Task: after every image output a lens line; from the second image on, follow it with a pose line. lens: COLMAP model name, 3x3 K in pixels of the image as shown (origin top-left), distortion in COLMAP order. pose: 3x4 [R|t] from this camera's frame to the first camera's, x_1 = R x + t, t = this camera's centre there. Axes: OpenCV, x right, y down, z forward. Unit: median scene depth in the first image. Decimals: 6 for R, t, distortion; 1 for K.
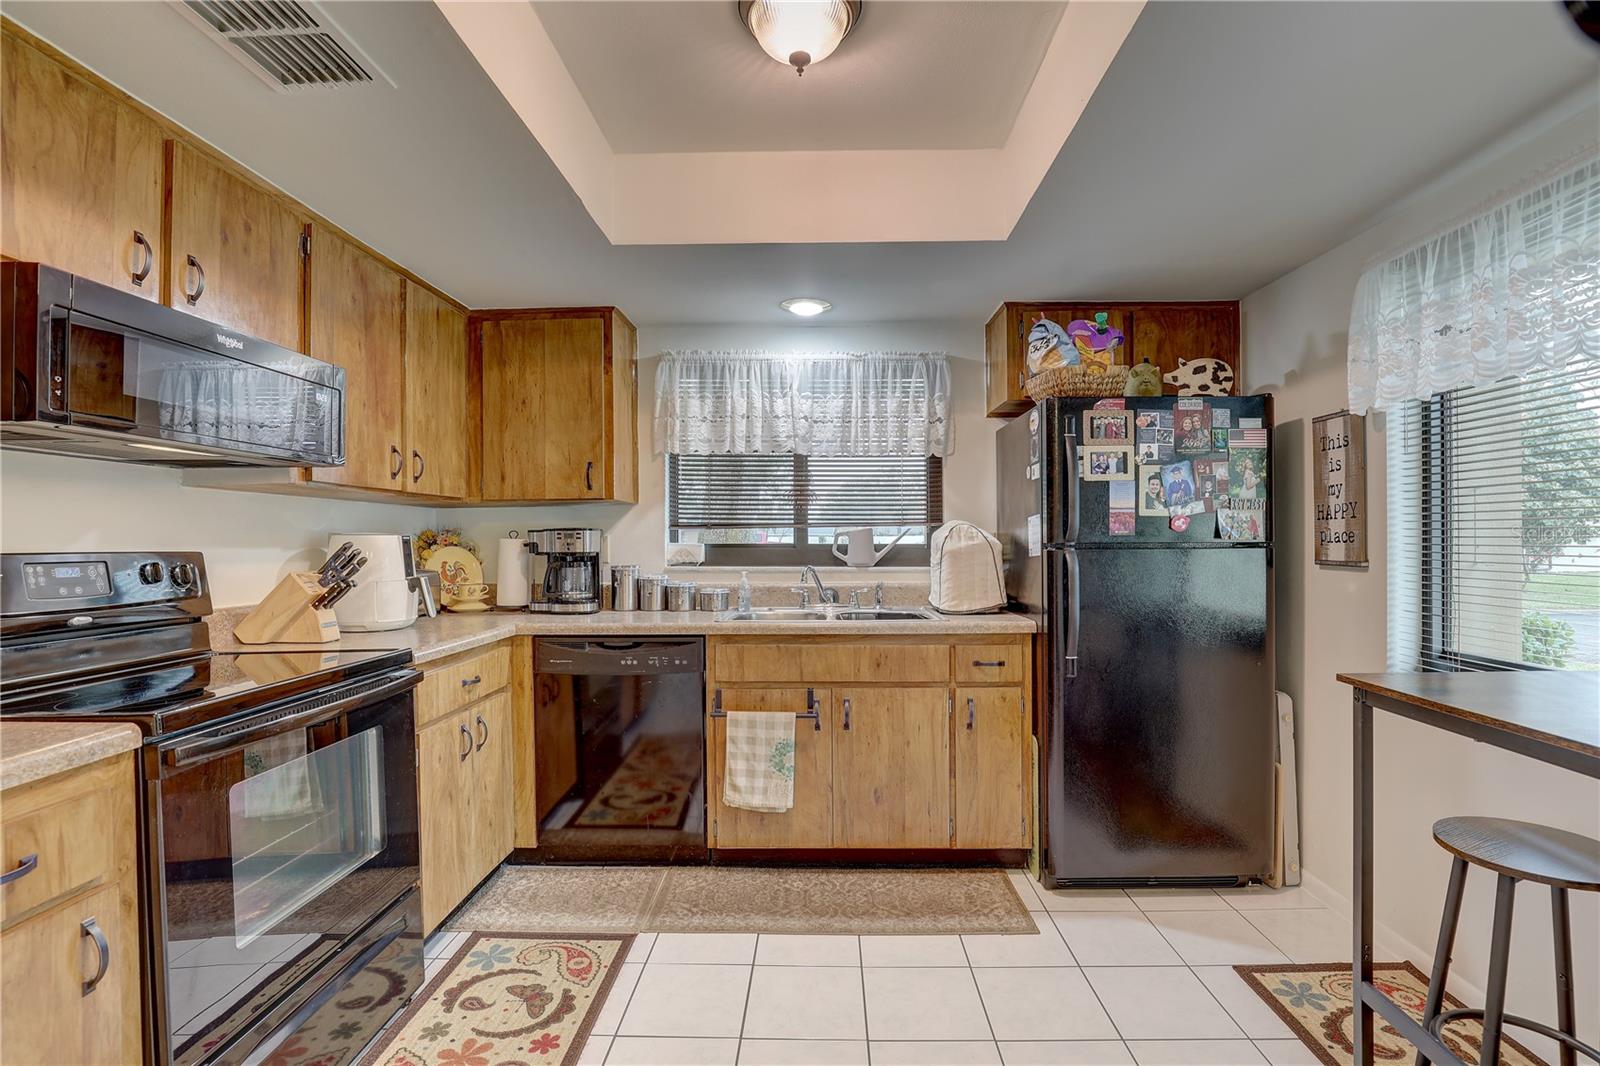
lens RADIAL K [[732.1, 0, 801.6], [0, 732.1, 541.5], [0, 0, 1]] dist [-0.036760, 0.007253]
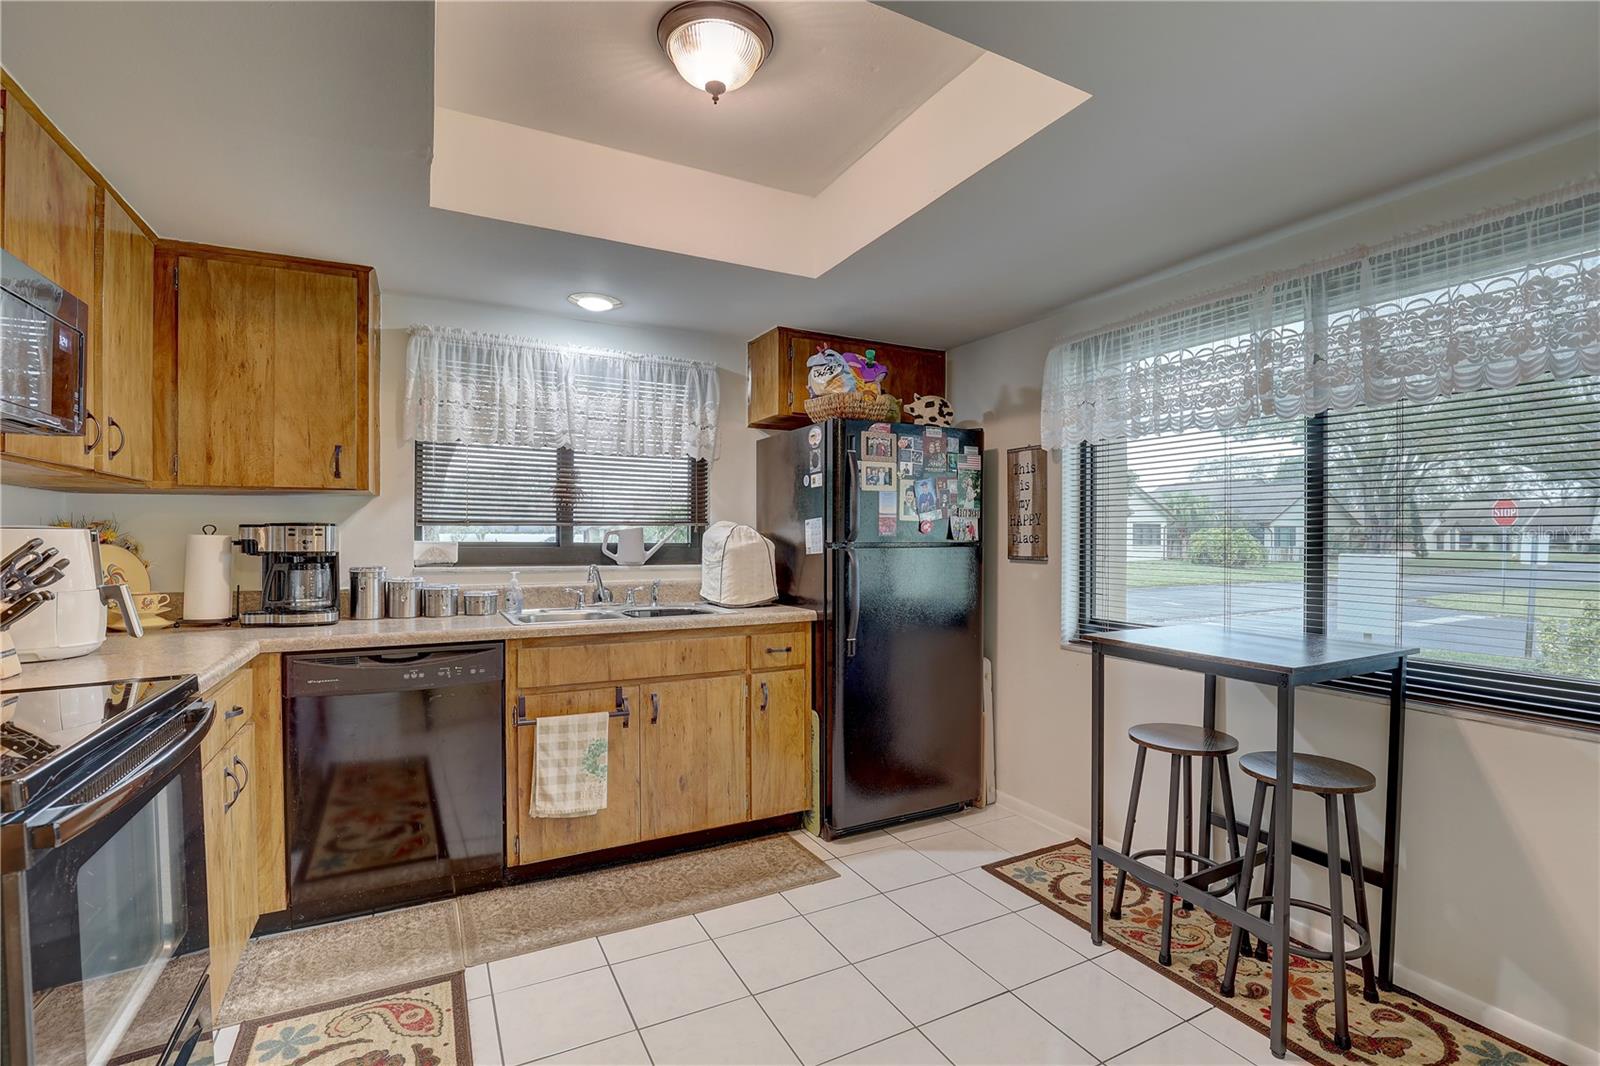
lens RADIAL K [[732.1, 0, 809.1], [0, 732.1, 541.0], [0, 0, 1]] dist [-0.036760, 0.007253]
pose [[0.872087, 0.004196, 0.489332, -0.252679], [-0.005099, 0.999987, 0.000514, -0.000797], [-0.489323, -0.002944, 0.872097, -0.000616]]
